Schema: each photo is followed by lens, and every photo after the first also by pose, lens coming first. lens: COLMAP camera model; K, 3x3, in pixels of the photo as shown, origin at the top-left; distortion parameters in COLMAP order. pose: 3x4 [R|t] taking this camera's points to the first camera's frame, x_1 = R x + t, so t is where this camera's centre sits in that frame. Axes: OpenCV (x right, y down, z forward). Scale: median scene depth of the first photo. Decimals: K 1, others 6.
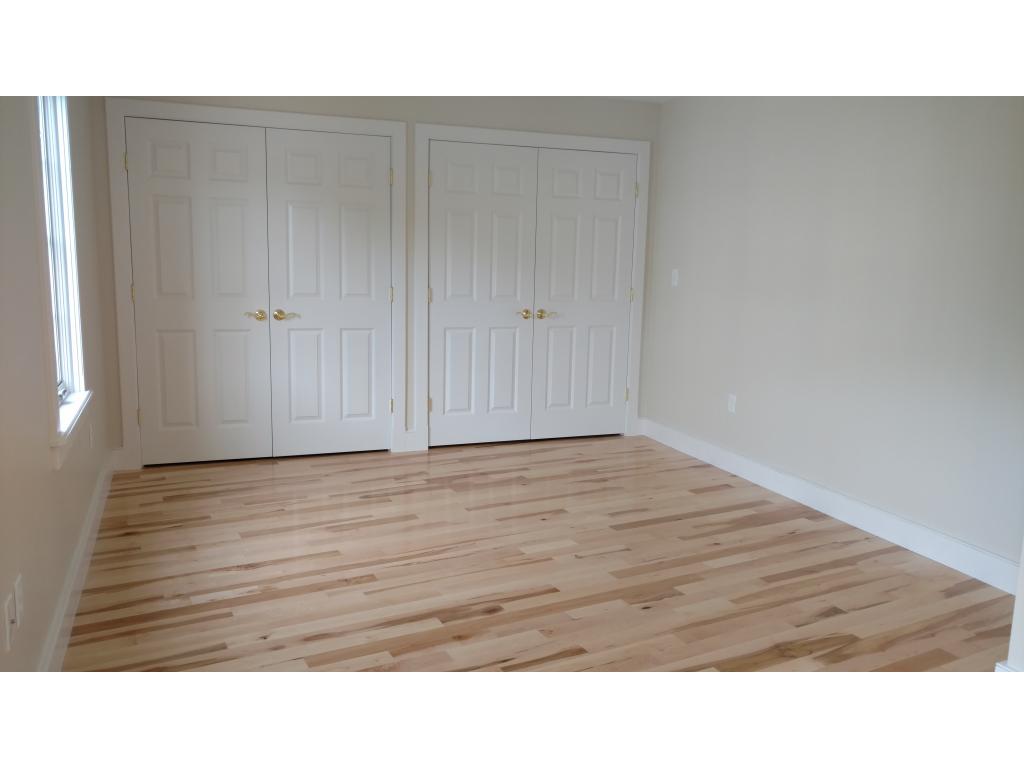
lens RADIAL K [[767.5, 0, 512.0], [0, 767.5, 384.0], [0, 0, 1]] dist [0.009908, 0.001523]
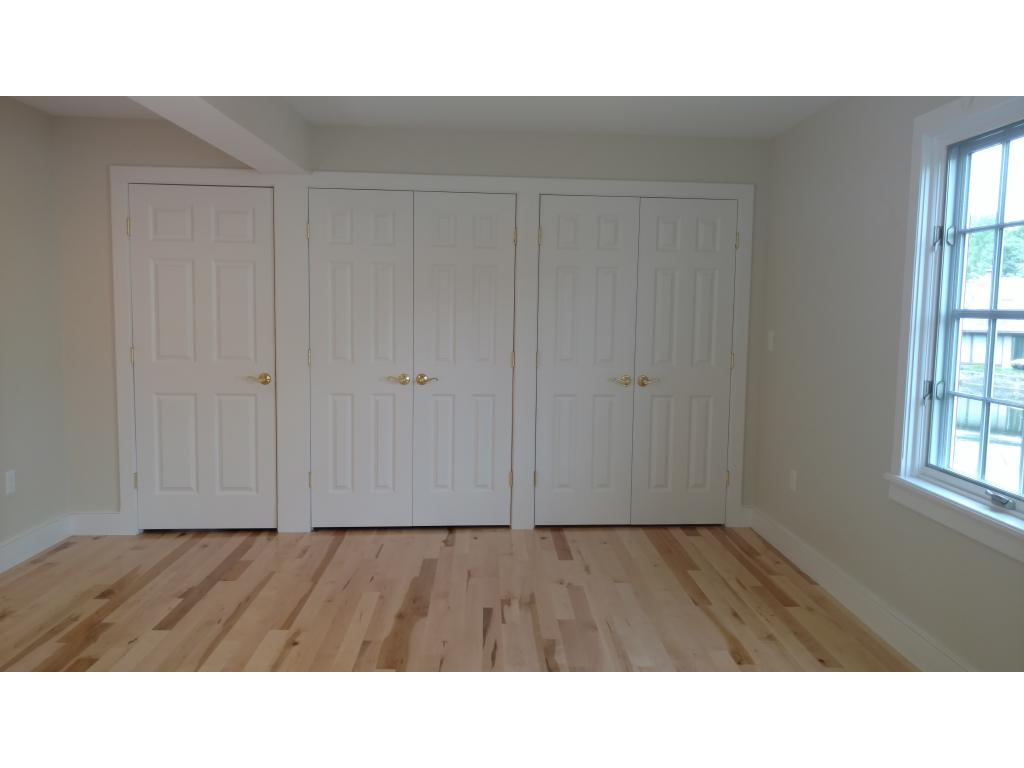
lens RADIAL K [[823.0, 0, 512.0], [0, 823.0, 384.0], [0, 0, 1]] dist [0.004956, -0.002900]
pose [[0.967981, 0.012877, -0.250693, 0.151758], [-0.034418, 0.996060, -0.081729, -0.006495], [0.248653, 0.087741, 0.964610, 0.057033]]
